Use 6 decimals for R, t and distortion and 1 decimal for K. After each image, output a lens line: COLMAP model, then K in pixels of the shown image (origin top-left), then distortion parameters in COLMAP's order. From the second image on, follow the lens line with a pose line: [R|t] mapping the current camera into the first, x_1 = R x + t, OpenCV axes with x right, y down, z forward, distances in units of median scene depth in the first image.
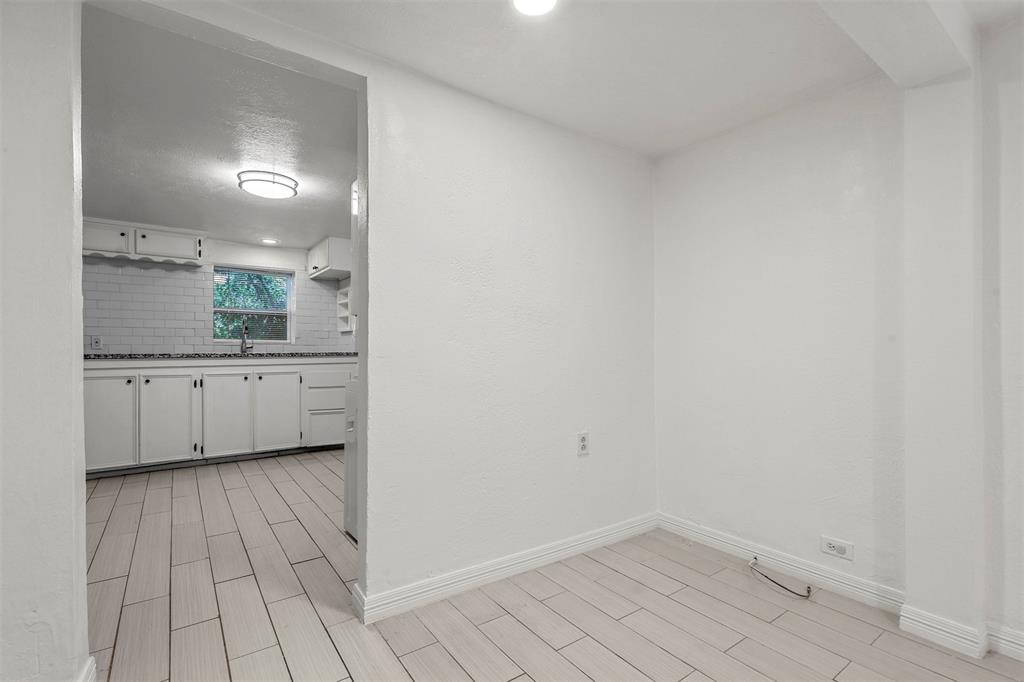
lens RADIAL K [[467.2, 0, 511.3], [0, 467.2, 352.9], [0, 0, 1]] dist [0.000987, 0.000115]
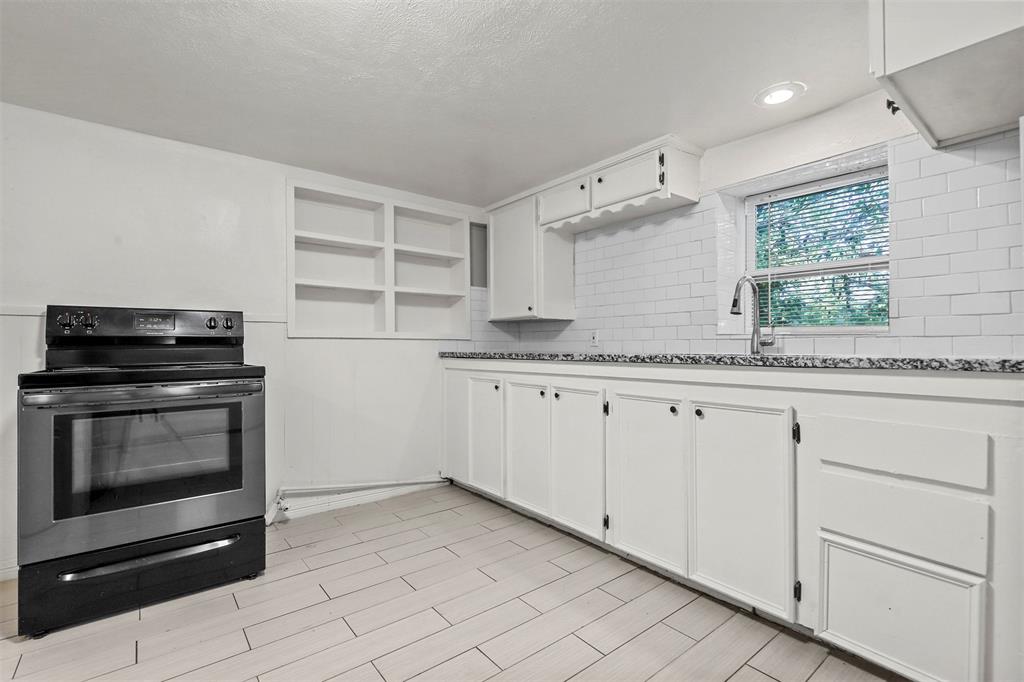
lens RADIAL K [[468.7, 0, 514.0], [0, 468.7, 343.8], [0, 0, 1]] dist [0.002419, -0.000032]
pose [[0.051854, -0.004297, -0.998645, -0.115648], [-0.007713, 0.999959, -0.004703, -0.007853], [0.998625, 0.007946, 0.051819, 0.857628]]
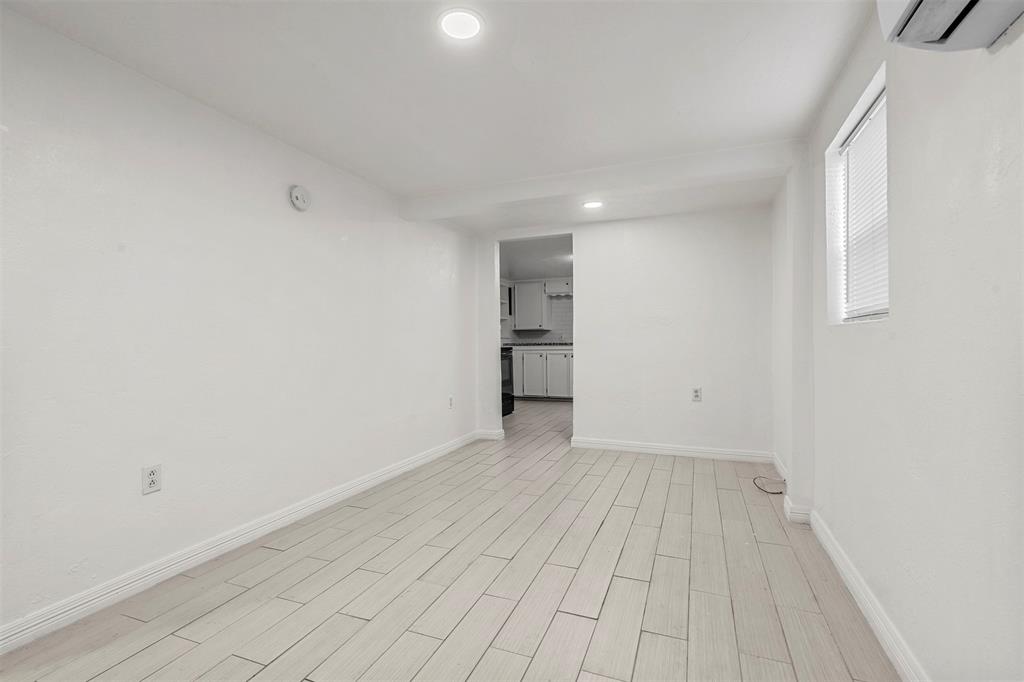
lens RADIAL K [[468.7, 0, 514.0], [0, 468.7, 343.8], [0, 0, 1]] dist [0.002419, -0.000032]
pose [[0.542335, -0.001445, -0.840161, 0.742588], [0.002011, 0.999998, -0.000421, 0.006687], [0.840160, -0.001461, 0.542337, -0.292781]]
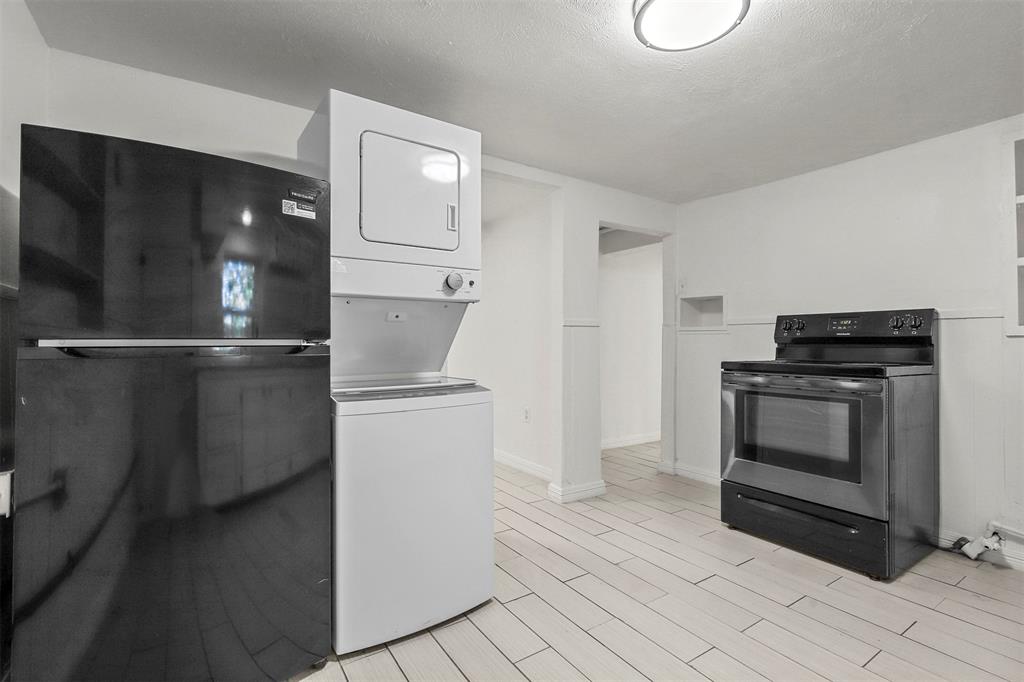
lens RADIAL K [[464.3, 0, 512.0], [0, 464.3, 341.0], [0, 0, 1]] dist [0.000101, -0.000101]
pose [[-0.999311, -0.001740, 0.037084, -0.274923], [-0.001643, 0.999995, 0.002644, -0.012357], [-0.037088, 0.002581, -0.999309, 1.132299]]
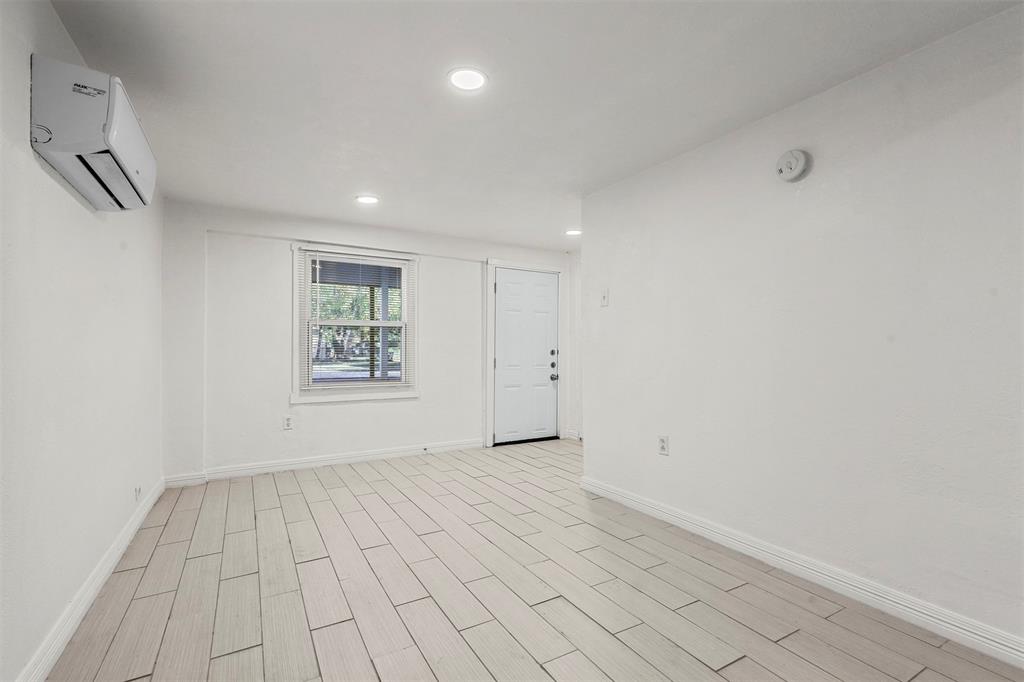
lens RADIAL K [[464.5, 0, 511.8], [0, 464.5, 344.9], [0, 0, 1]] dist [0.000106, -0.000169]
pose [[-0.994596, 0.000735, 0.103819, 0.266289], [0.000709, 1.000000, -0.000283, -0.001187], [-0.103819, -0.000208, -0.994596, 0.375457]]
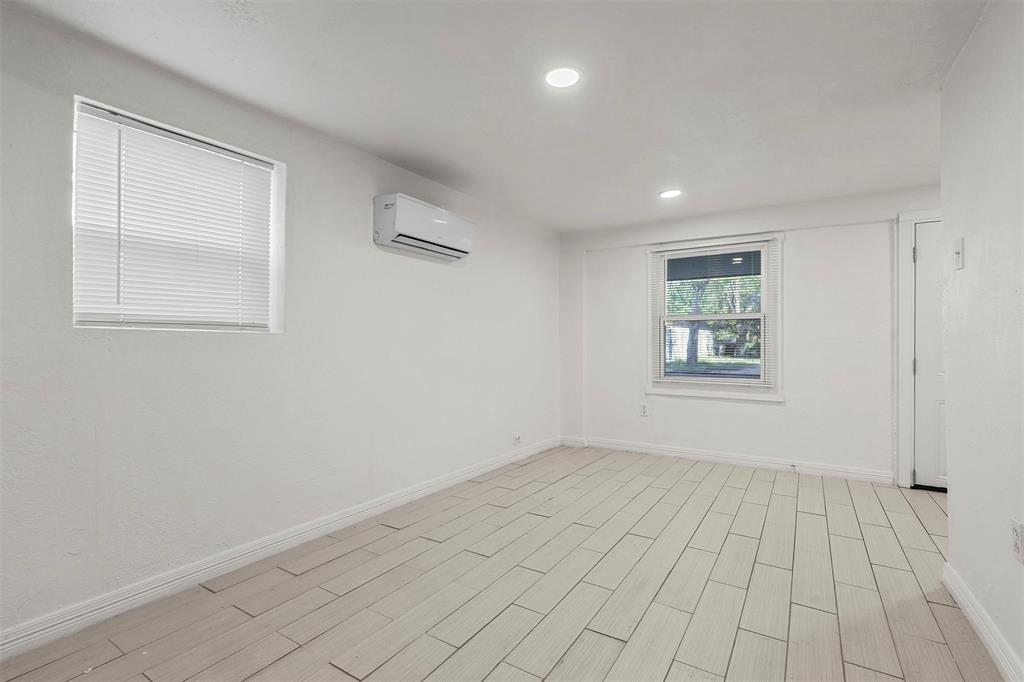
lens RADIAL K [[464.3, 0, 512.0], [0, 464.3, 341.0], [0, 0, 1]] dist [0.000101, -0.000101]
pose [[-0.368708, 0.003218, 0.929540, -0.071377], [0.005614, 0.999983, -0.001234, -0.000363], [-0.929528, 0.004763, -0.368720, 0.130001]]
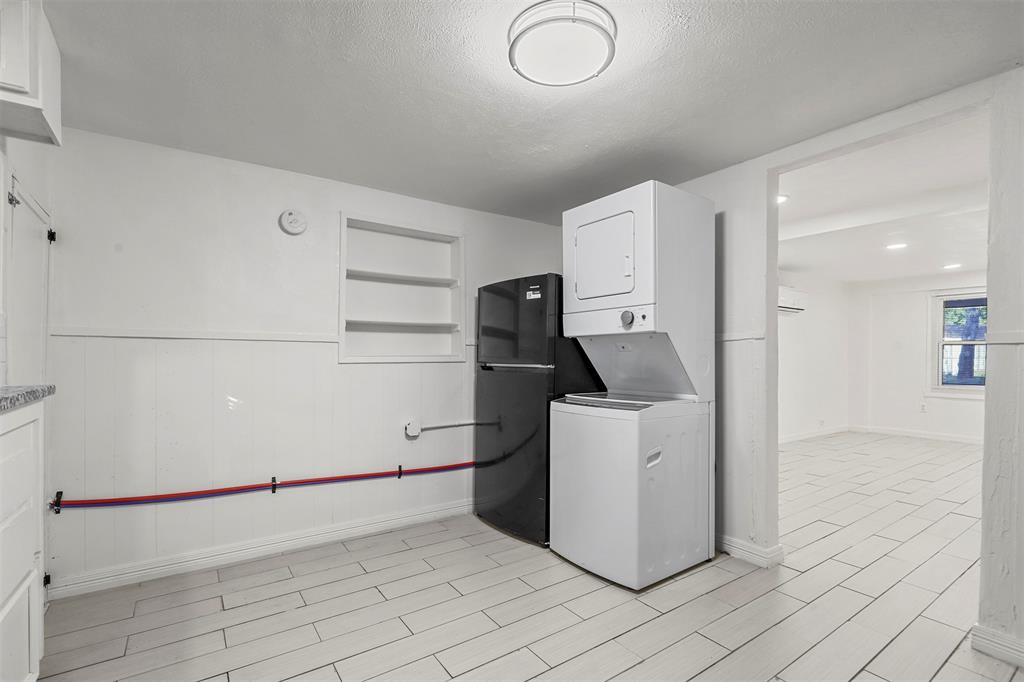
lens RADIAL K [[473.1, 0, 513.1], [0, 473.1, 357.7], [0, 0, 1]] dist [0.001673, 0.000090]
pose [[0.014690, -0.011981, 0.999820, -0.785438], [0.003960, 0.999921, 0.011924, -0.029697], [-0.999884, 0.003784, 0.014736, 0.799504]]
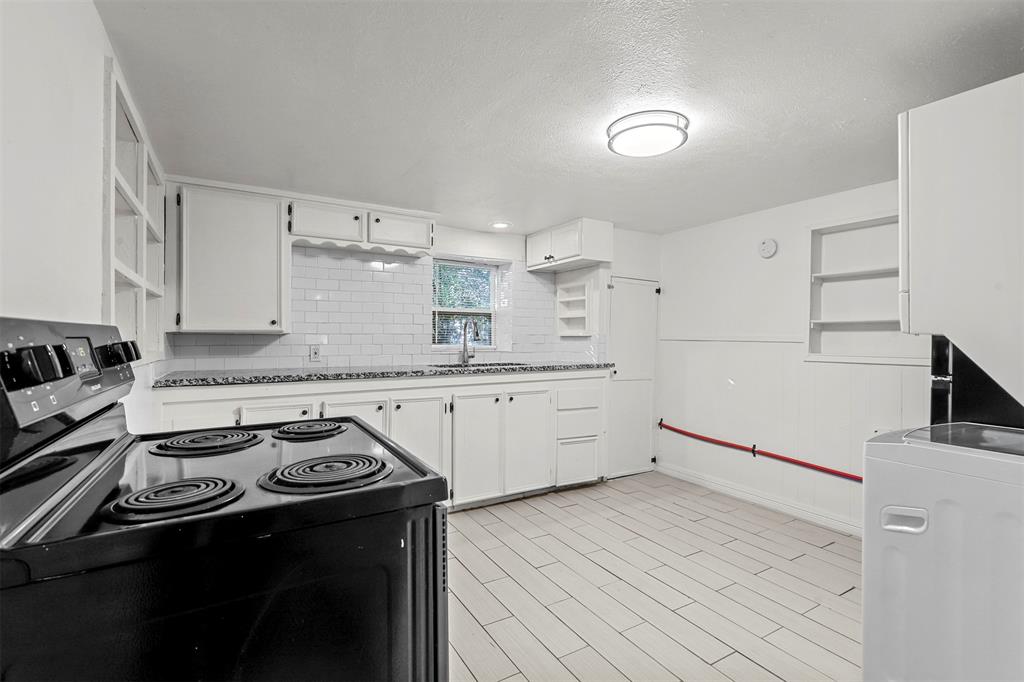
lens RADIAL K [[464.9, 0, 511.8], [0, 464.9, 337.1], [0, 0, 1]] dist [0.000276, -0.000039]
pose [[0.995891, 0.001902, -0.090538, -0.496313], [-0.003119, 0.999907, -0.013299, -0.041755], [0.090504, 0.013527, 0.995804, 0.241665]]
